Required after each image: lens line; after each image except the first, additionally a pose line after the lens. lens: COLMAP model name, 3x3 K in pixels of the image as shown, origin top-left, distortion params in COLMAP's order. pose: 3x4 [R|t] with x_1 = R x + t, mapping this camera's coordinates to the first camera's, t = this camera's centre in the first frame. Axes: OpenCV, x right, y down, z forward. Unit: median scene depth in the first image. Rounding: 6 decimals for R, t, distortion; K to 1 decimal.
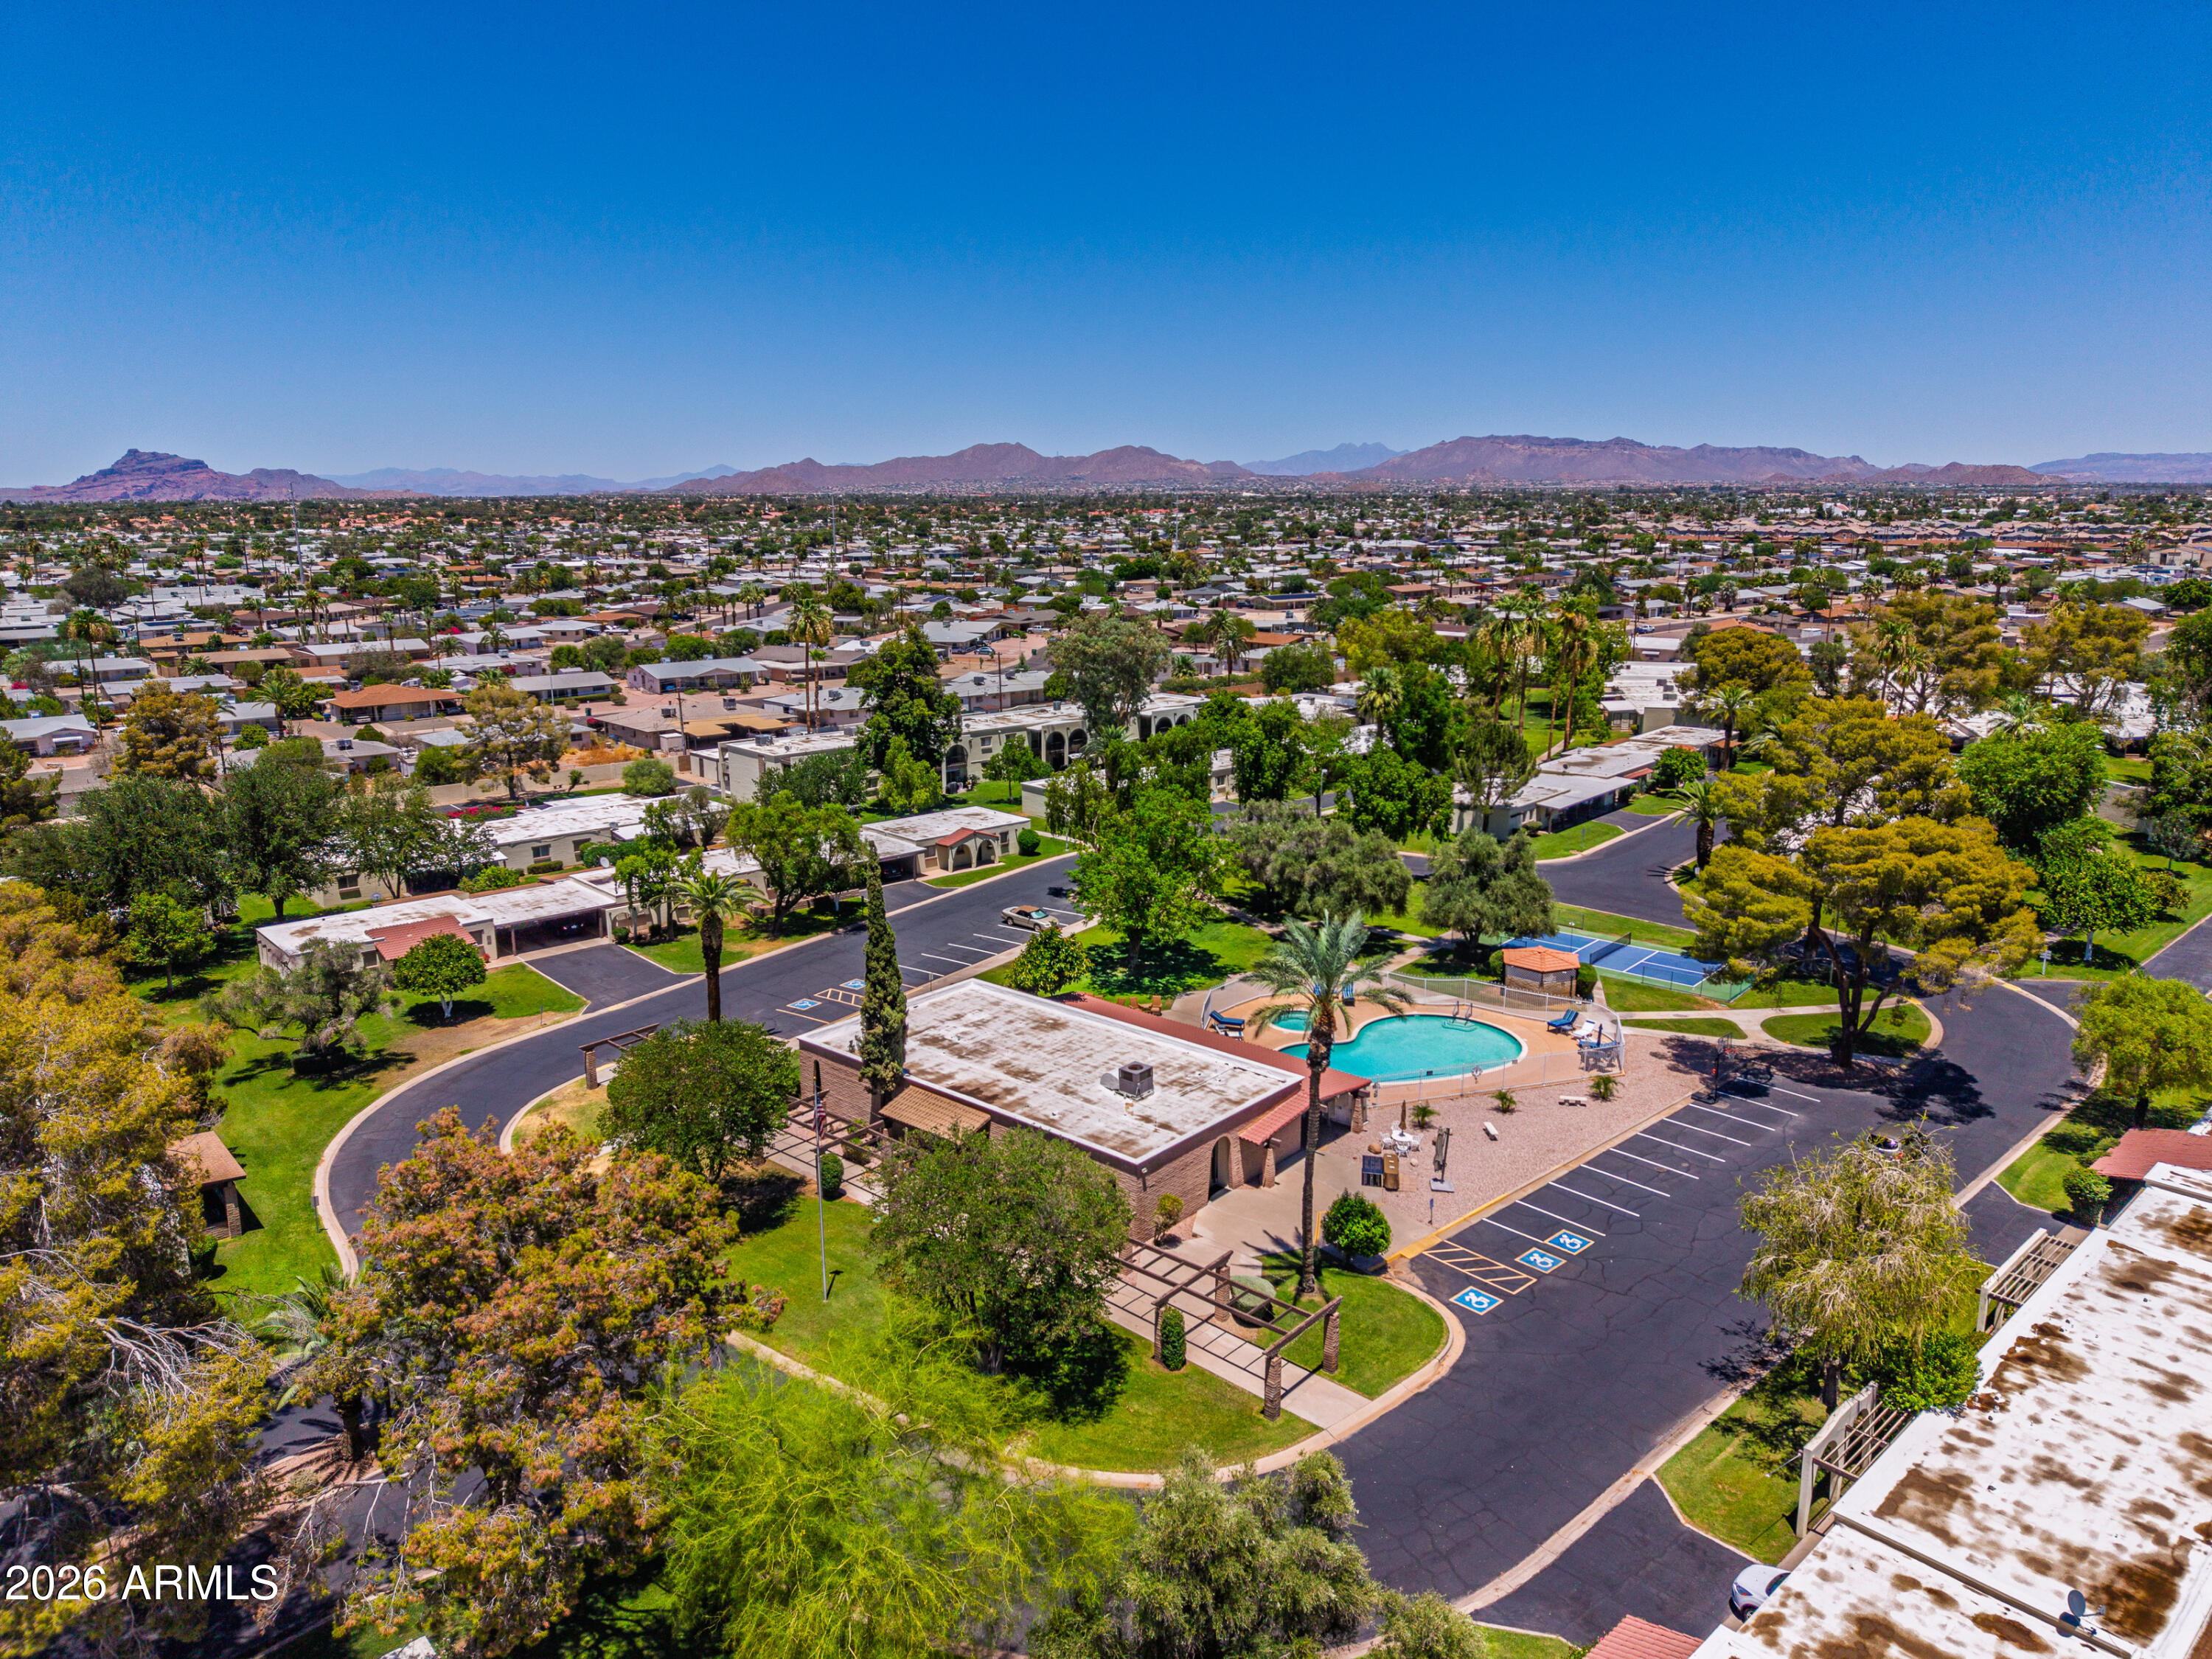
lens RADIAL K [[1510.9, 0, 1106.0], [0, 1510.9, 829.5], [0, 0, 1]] dist [-0.003989, 0.023730]
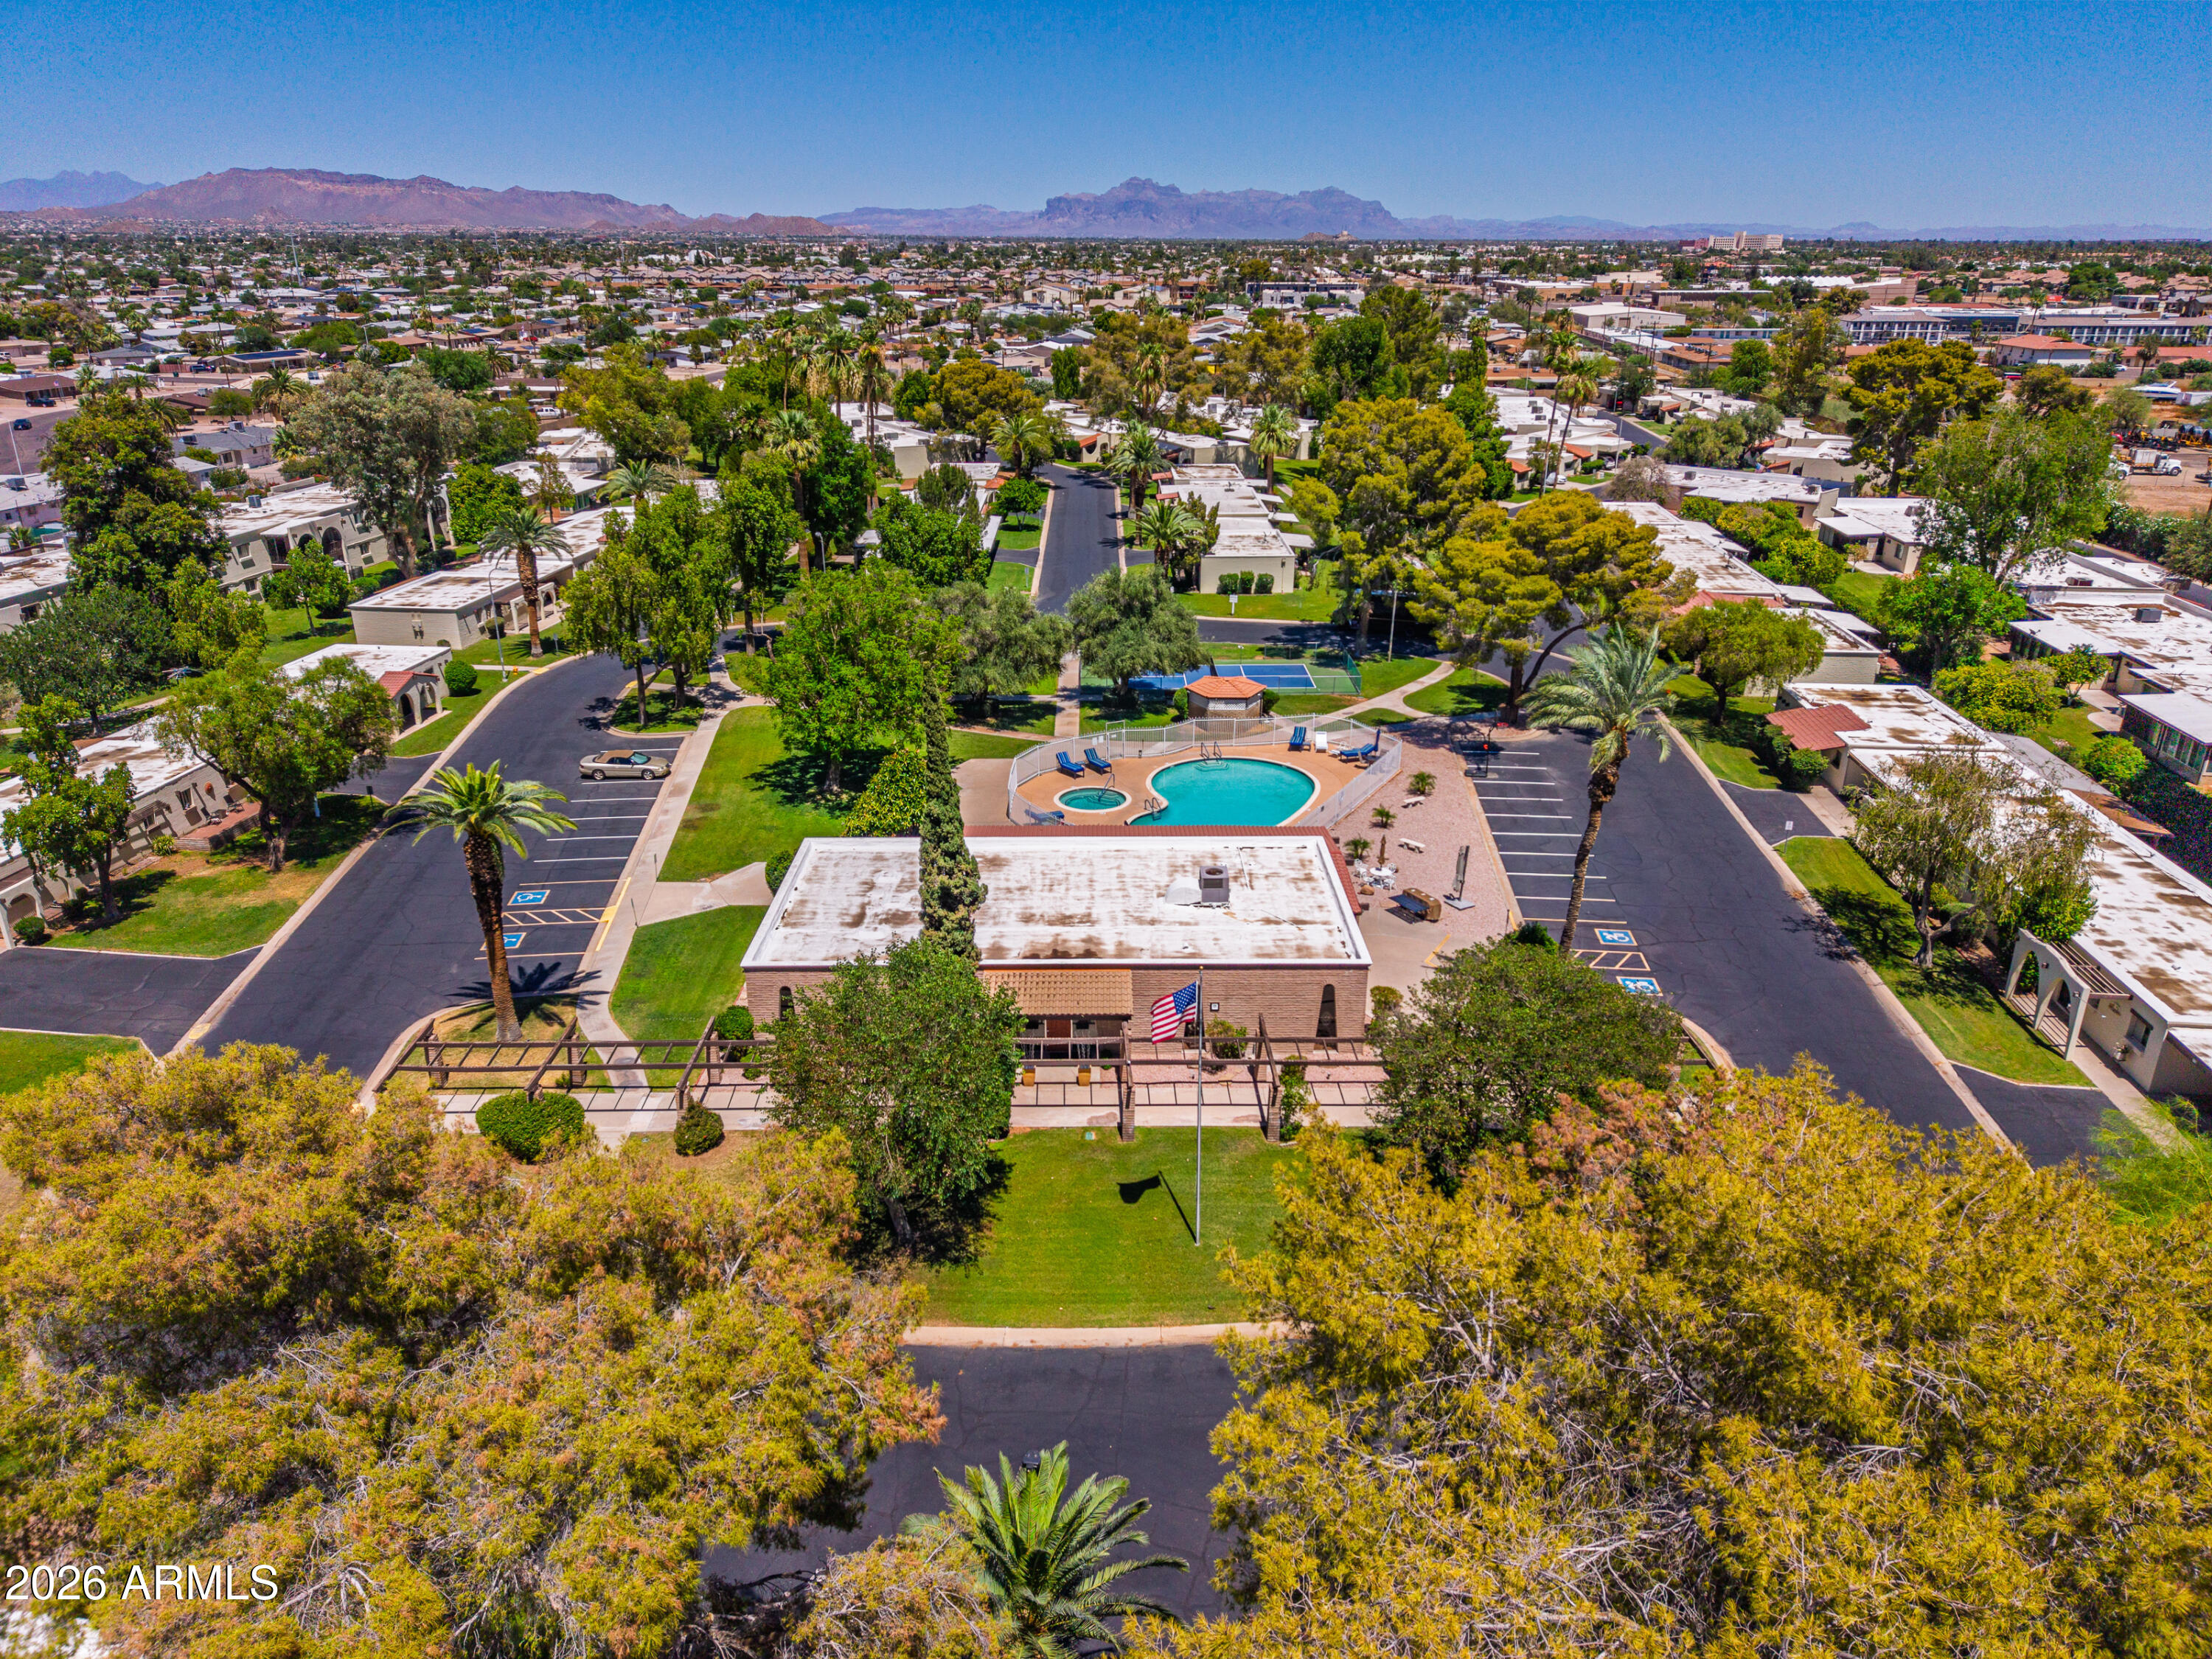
lens RADIAL K [[1510.9, 0, 1106.0], [0, 1510.9, 829.5], [0, 0, 1]] dist [-0.003989, 0.023730]
pose [[0.749742, -0.242075, 0.615862, -0.468523], [0.145827, 0.968247, 0.203059, -0.041560], [-0.645462, -0.062433, 0.761237, 0.330372]]
